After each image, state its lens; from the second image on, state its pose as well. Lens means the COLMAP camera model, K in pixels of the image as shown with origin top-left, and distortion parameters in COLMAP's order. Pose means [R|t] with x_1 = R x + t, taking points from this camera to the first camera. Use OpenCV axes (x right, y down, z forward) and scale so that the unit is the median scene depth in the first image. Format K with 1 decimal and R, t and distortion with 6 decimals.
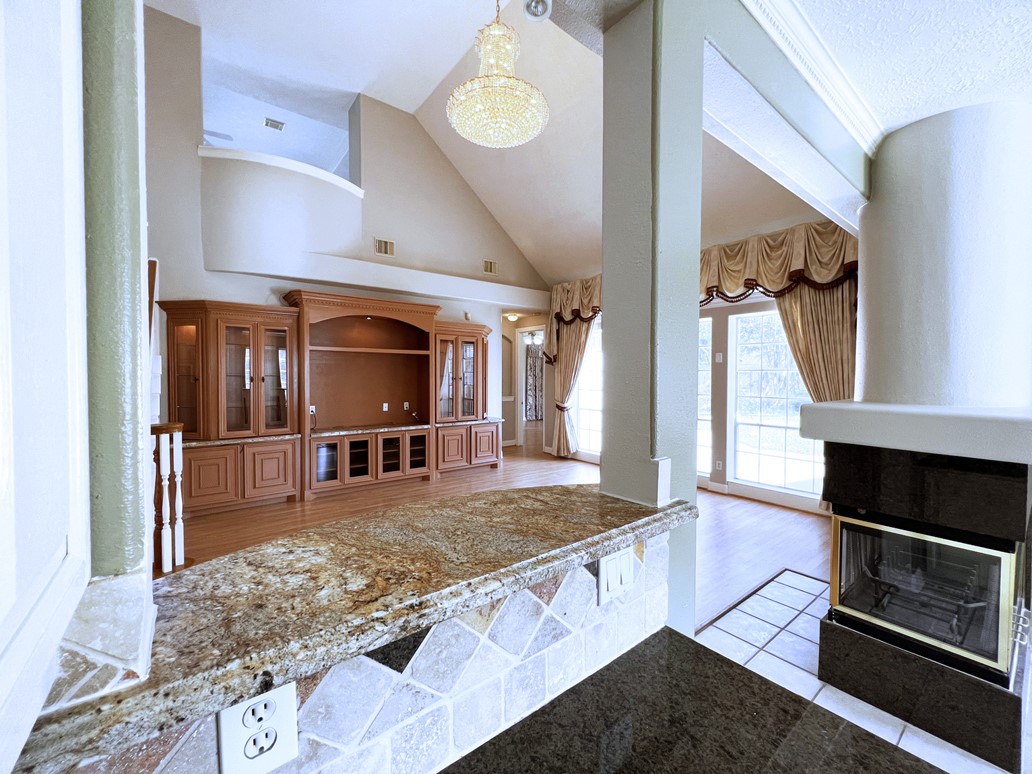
lens RADIAL K [[420.0, 0, 512.1], [0, 420.0, 385.0], [0, 0, 1]] dist [-0.000814, -0.000230]
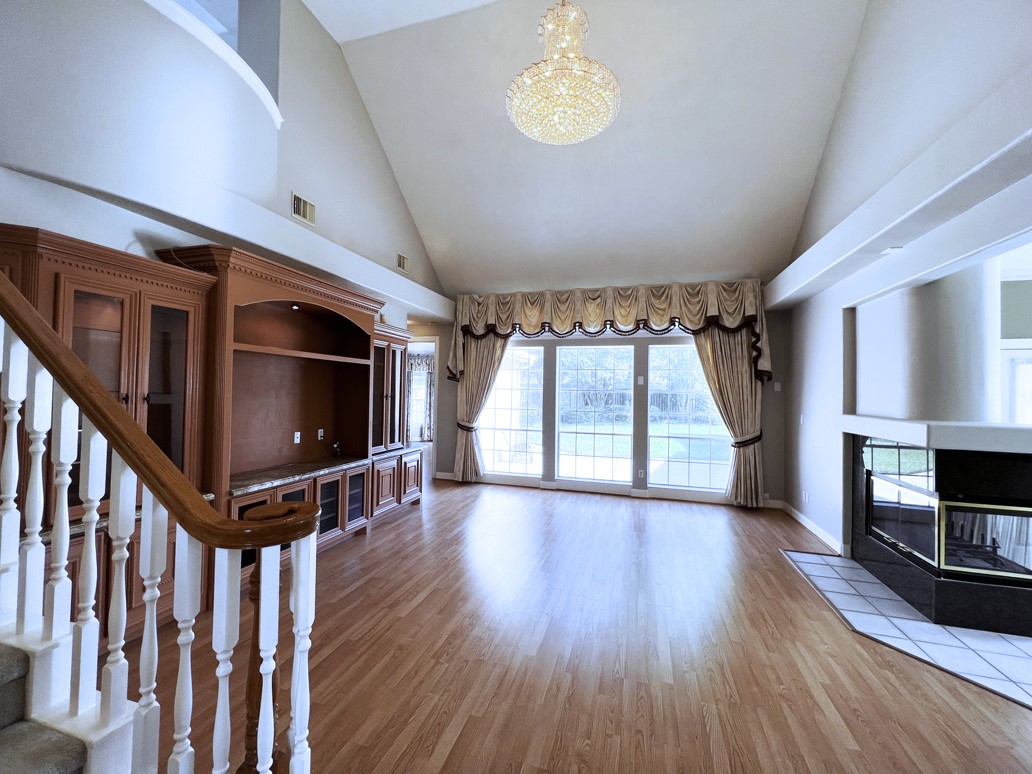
lens RADIAL K [[420.0, 0, 512.1], [0, 420.0, 385.0], [0, 0, 1]] dist [-0.000814, -0.000230]
pose [[0.810666, 0.021463, 0.585116, -0.433163], [-0.001460, 0.999399, -0.034638, -0.010659], [-0.585508, 0.027226, 0.810210, 0.242256]]
